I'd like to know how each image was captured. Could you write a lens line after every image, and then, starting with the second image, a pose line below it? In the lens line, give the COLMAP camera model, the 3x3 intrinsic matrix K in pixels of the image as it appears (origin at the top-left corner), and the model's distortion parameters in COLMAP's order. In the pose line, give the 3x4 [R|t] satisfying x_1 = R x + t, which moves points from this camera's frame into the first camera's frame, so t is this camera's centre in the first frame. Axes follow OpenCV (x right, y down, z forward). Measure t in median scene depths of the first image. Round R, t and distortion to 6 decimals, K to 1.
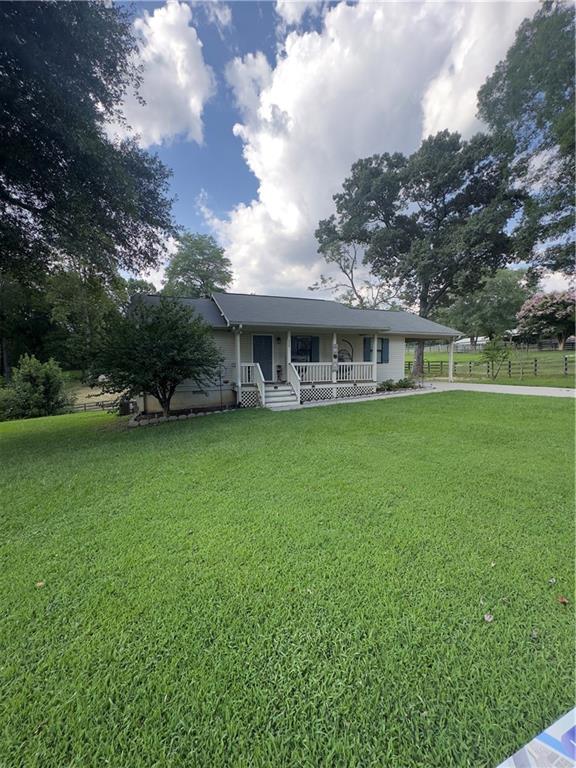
lens RADIAL K [[307.0, 0, 290.0], [0, 307.0, 382.5], [0, 0, 1]] dist [-0.001527, 0.000298]
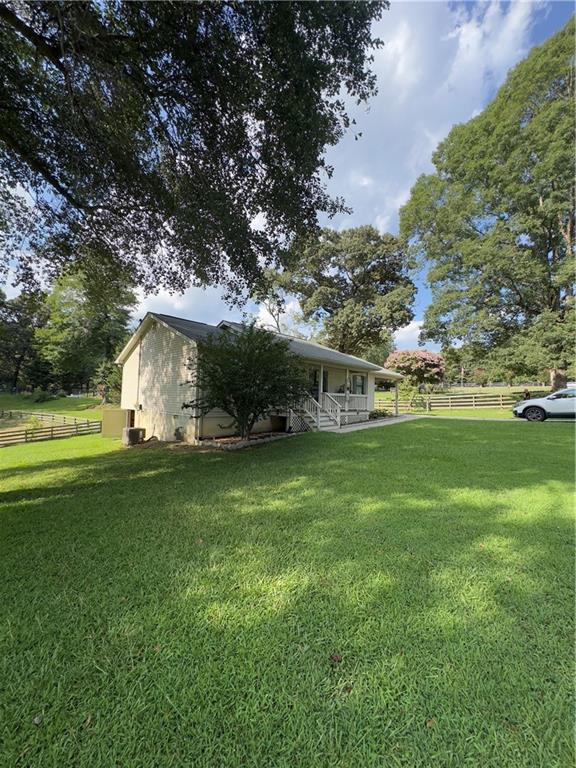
lens RADIAL K [[307.0, 0, 287.7], [0, 307.0, 381.3], [0, 0, 1]] dist [-0.001527, 0.000298]
pose [[0.912877, 0.058652, 0.403999, -0.513291], [-0.010642, 0.992708, -0.120073, 0.029219], [-0.408095, 0.105313, 0.906845, 0.011879]]
